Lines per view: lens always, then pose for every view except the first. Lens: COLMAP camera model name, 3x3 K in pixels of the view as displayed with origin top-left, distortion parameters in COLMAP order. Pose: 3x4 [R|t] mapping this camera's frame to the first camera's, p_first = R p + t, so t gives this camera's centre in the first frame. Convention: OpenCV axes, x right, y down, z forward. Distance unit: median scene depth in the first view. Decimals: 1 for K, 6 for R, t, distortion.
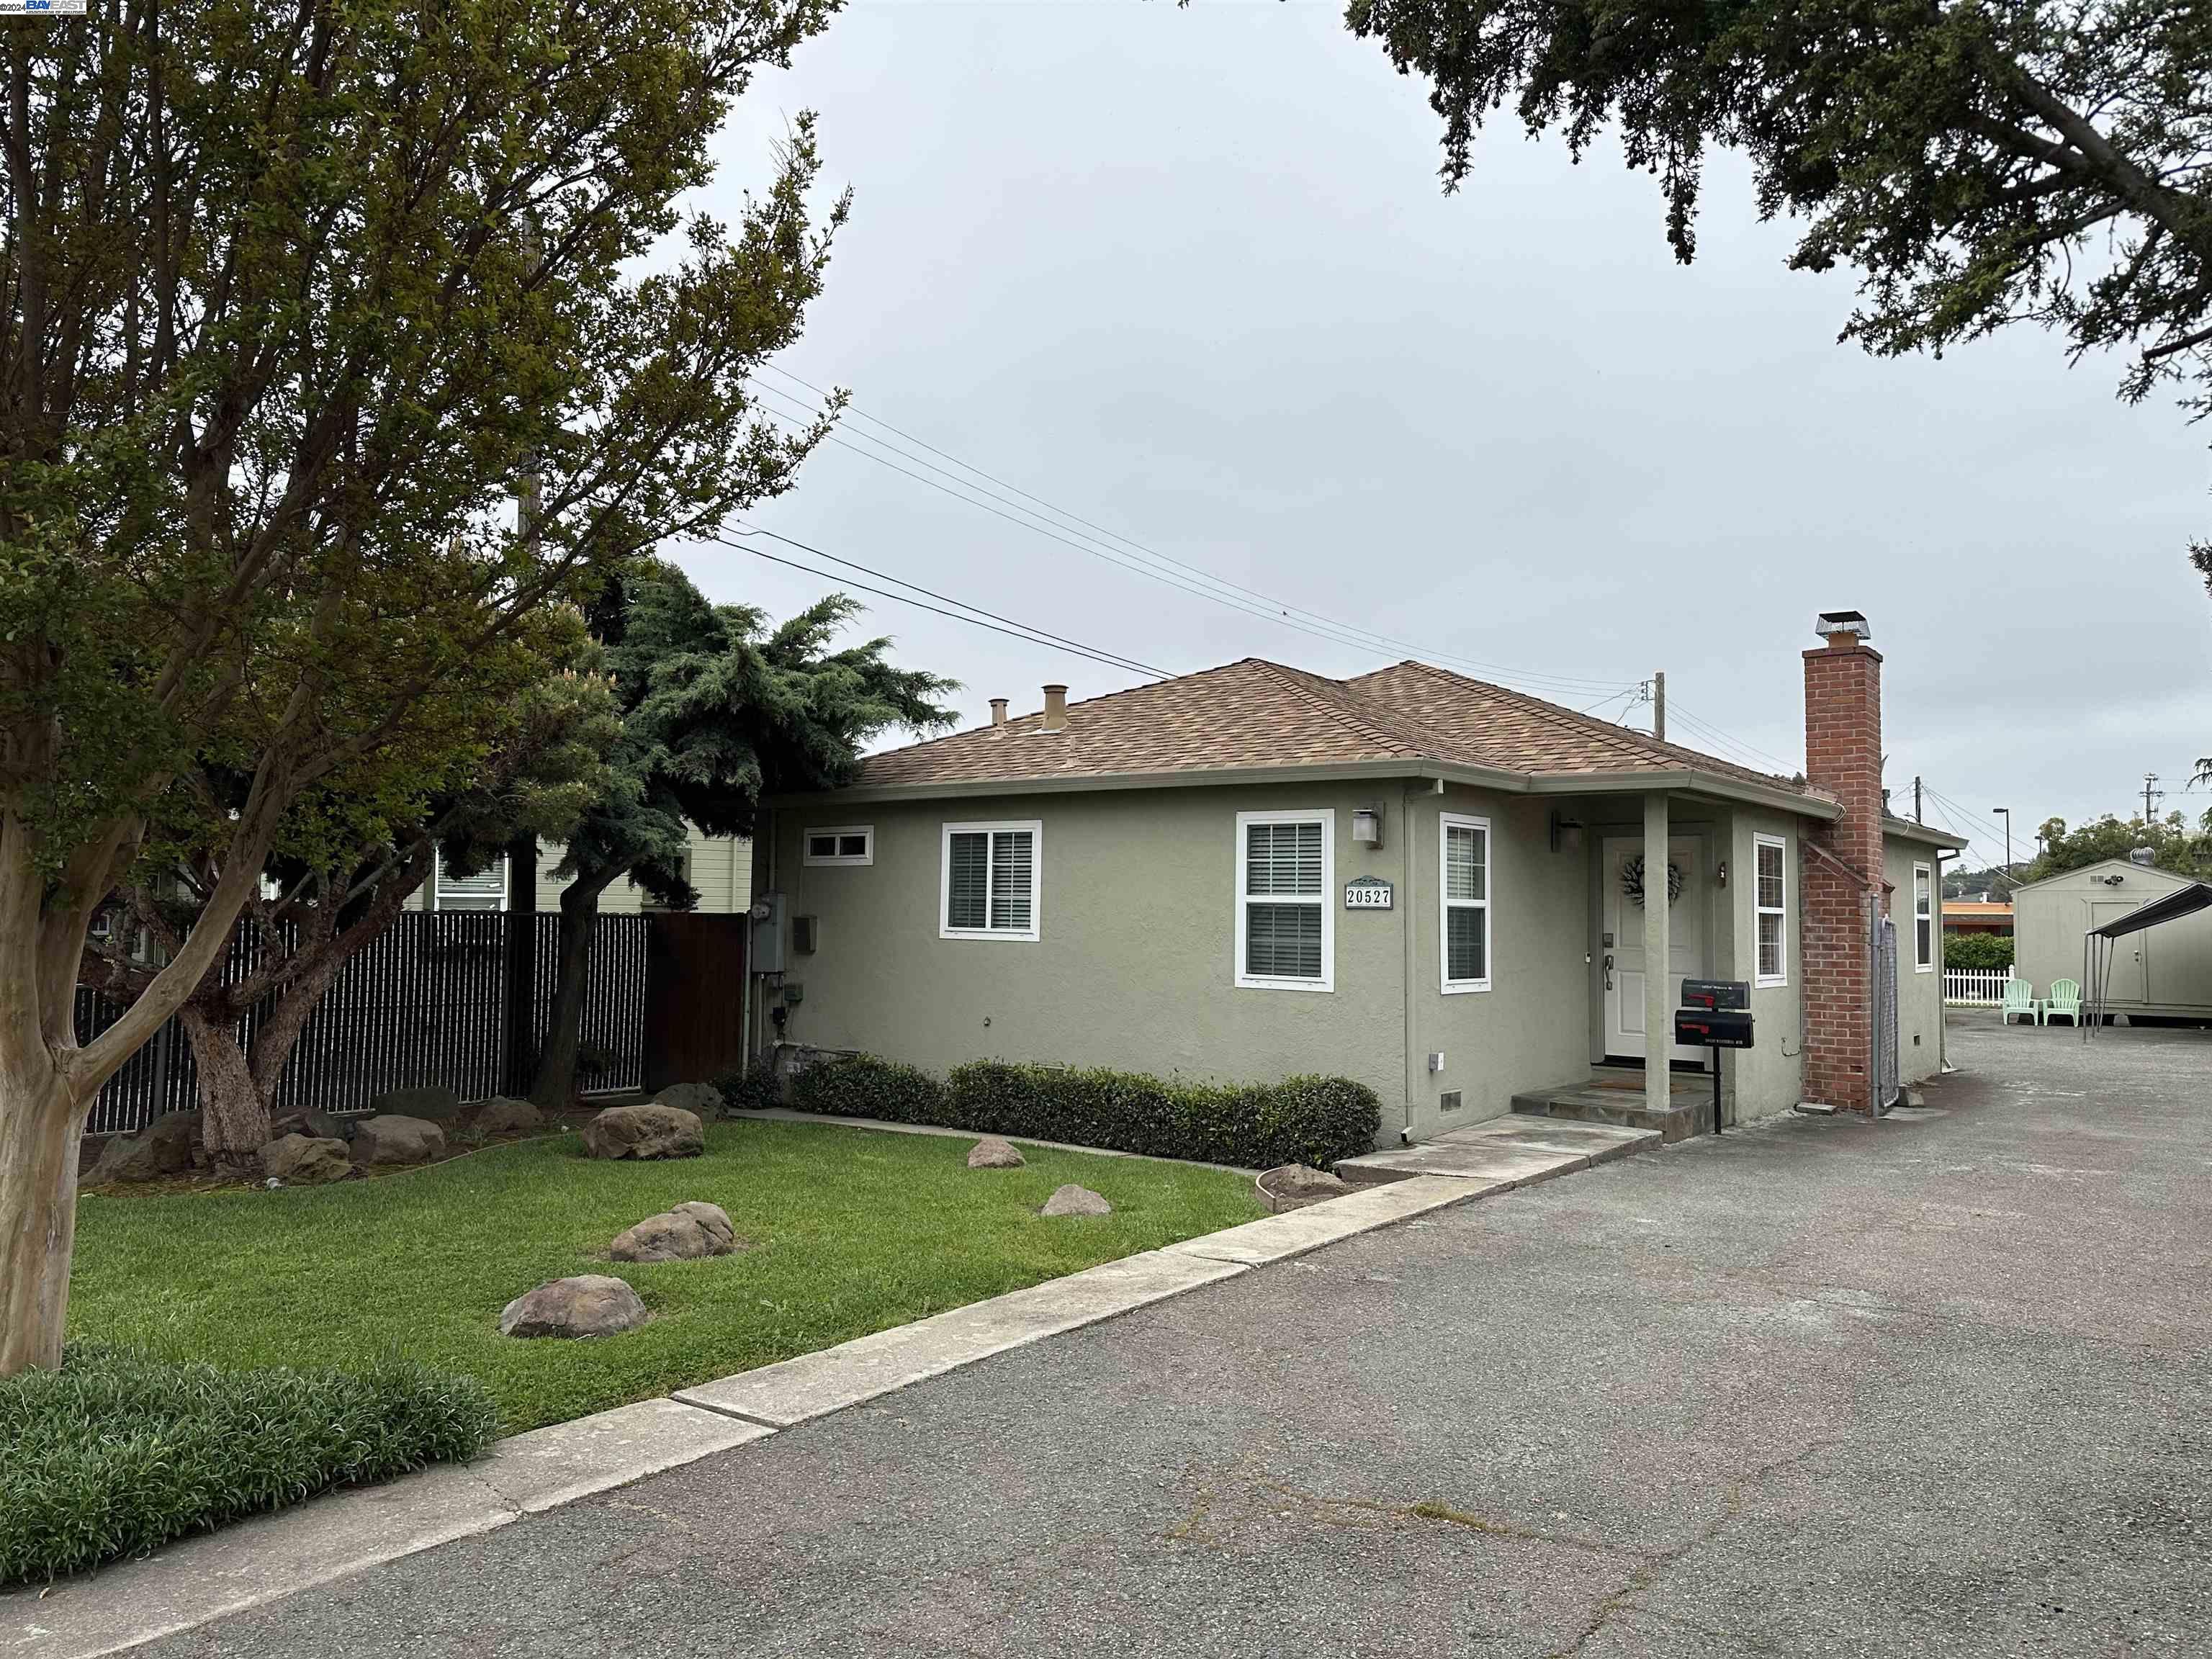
lens RADIAL K [[1574.4, 0, 1106.0], [0, 1574.4, 829.5], [0, 0, 1]] dist [0.002116, -0.022271]
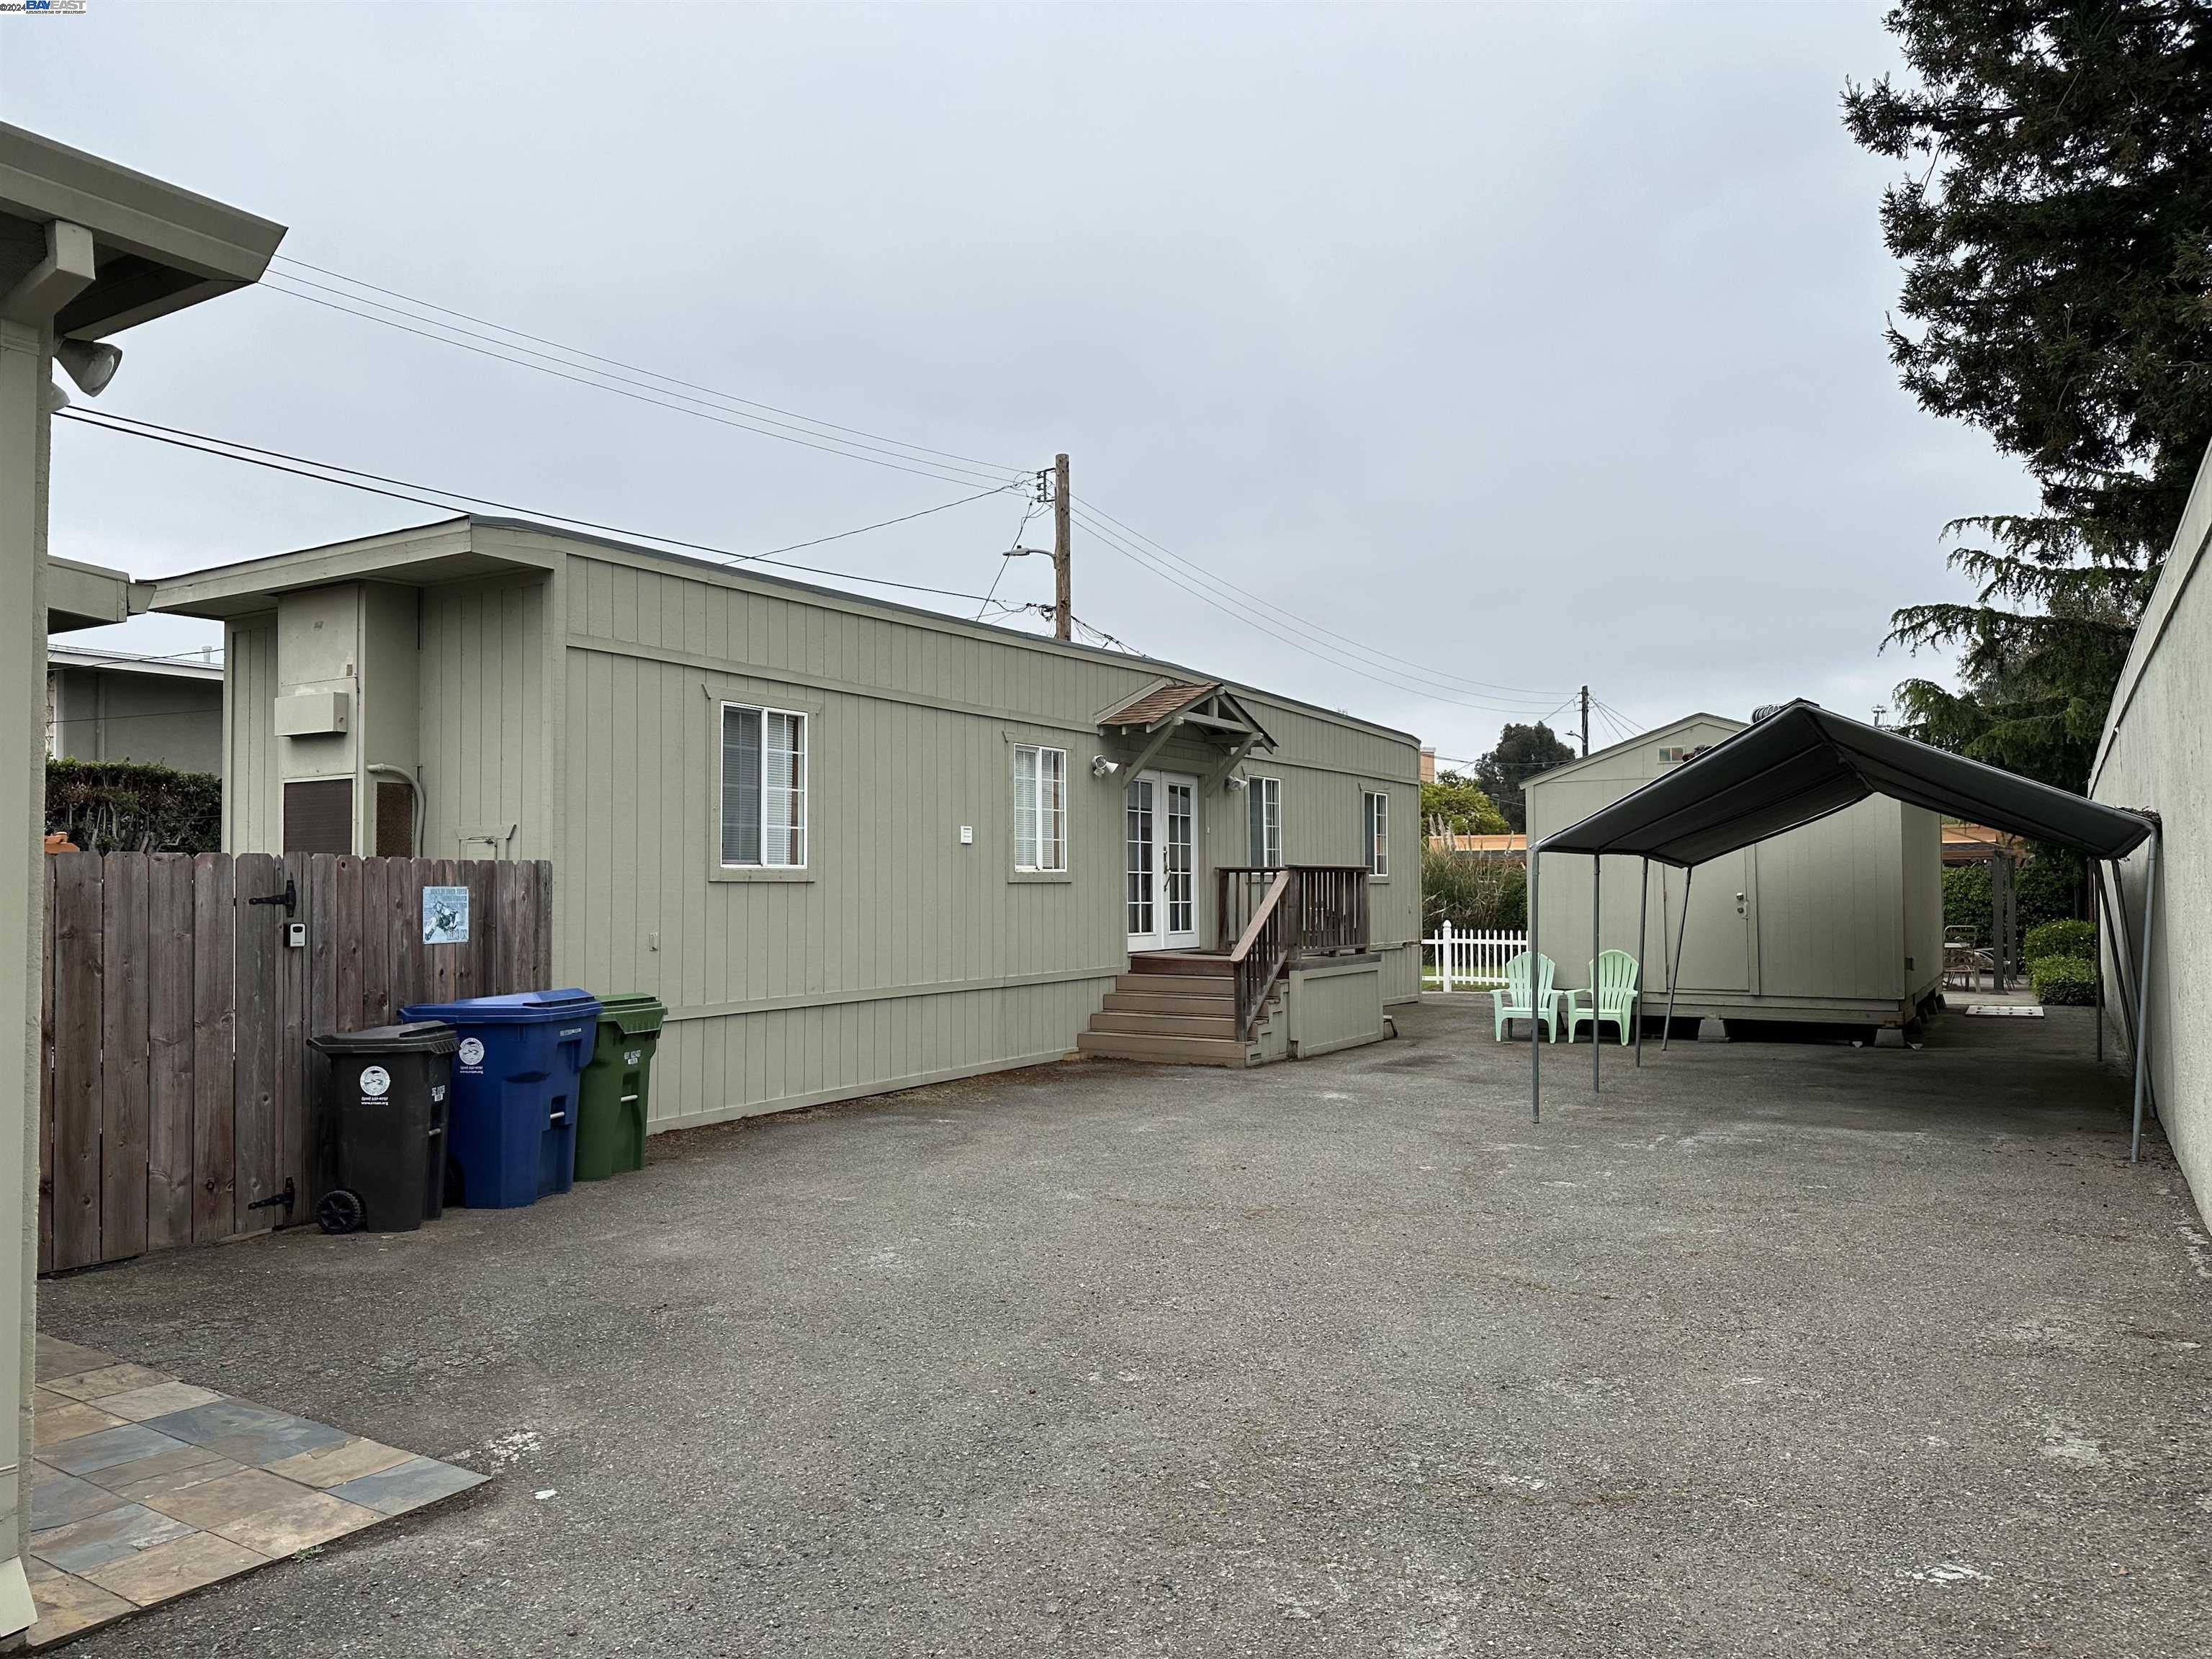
lens RADIAL K [[1566.4, 0, 1106.0], [0, 1566.4, 829.5], [0, 0, 1]] dist [0.083903, -0.122700]
pose [[0.992009, -0.012078, 0.125586, 0.962982], [0.008999, 0.999646, 0.025057, 0.104111], [-0.125844, -0.023727, 0.991766, 1.281431]]
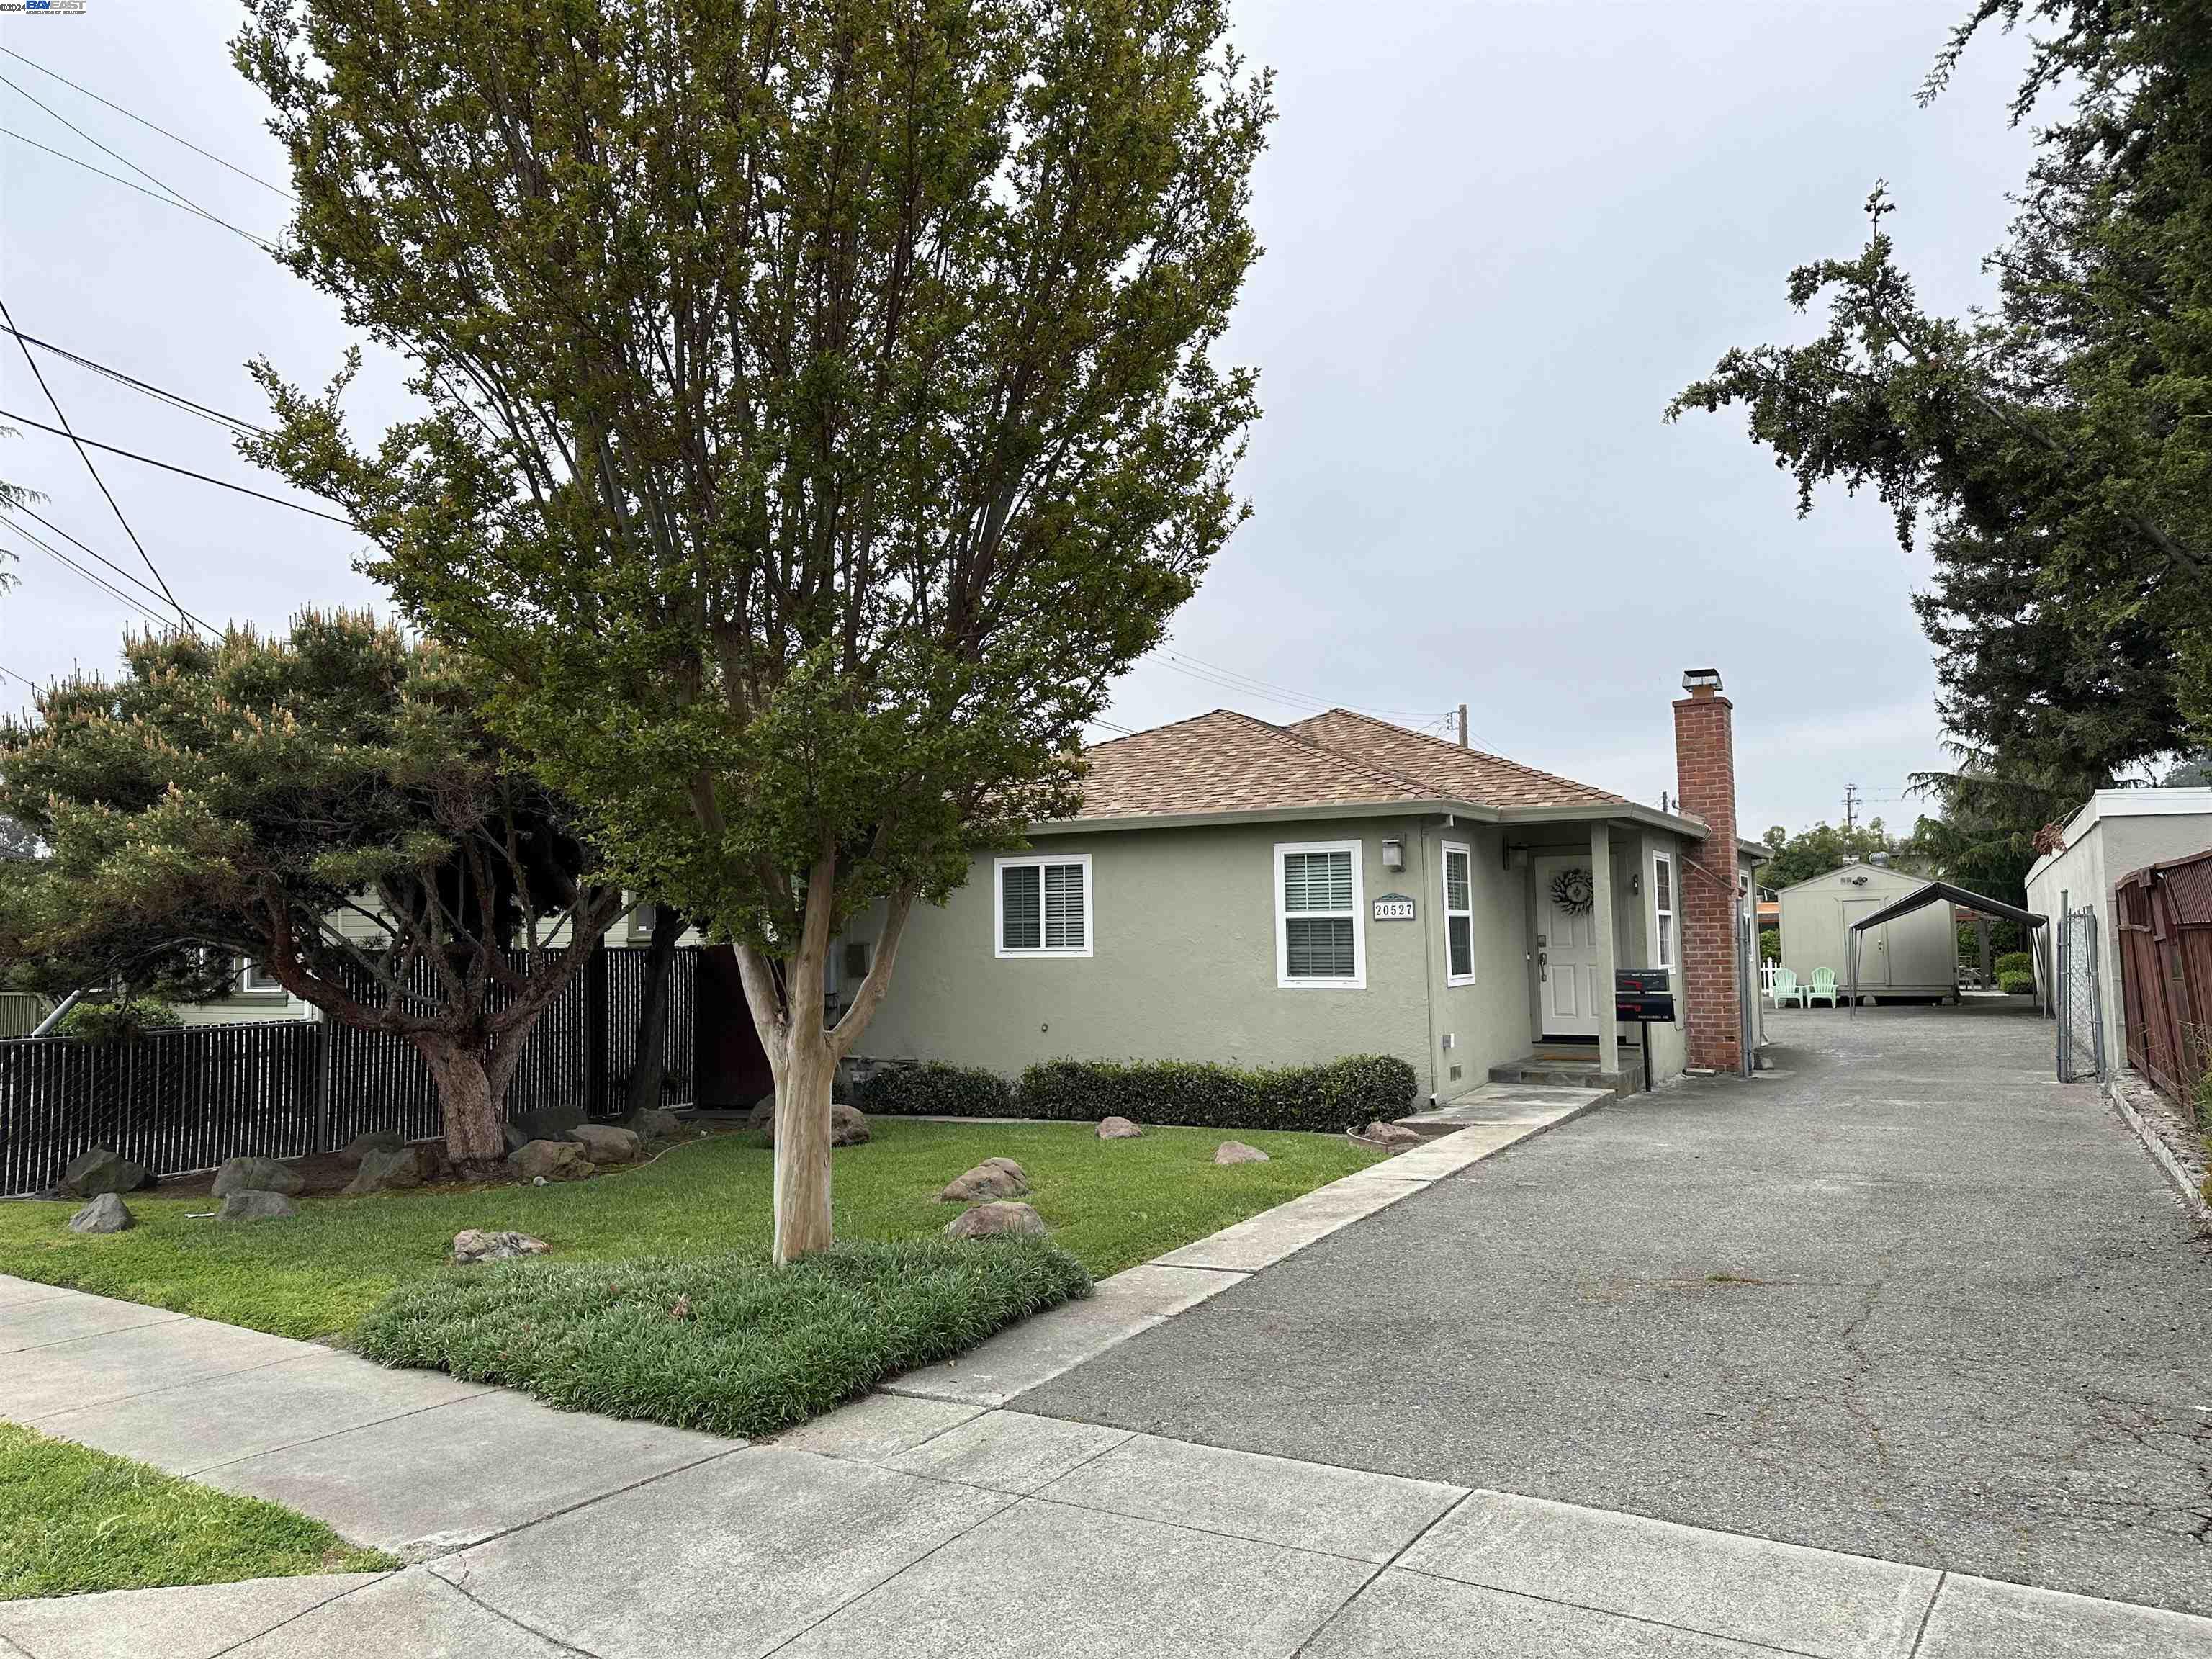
lens RADIAL K [[1574.4, 0, 1106.0], [0, 1574.4, 829.5], [0, 0, 1]] dist [0.002116, -0.022271]
pose [[0.988144, -0.021245, 0.152054, -0.218072], [0.023534, 0.999635, -0.013272, -0.008687], [-0.151716, 0.016693, 0.988283, -0.173154]]
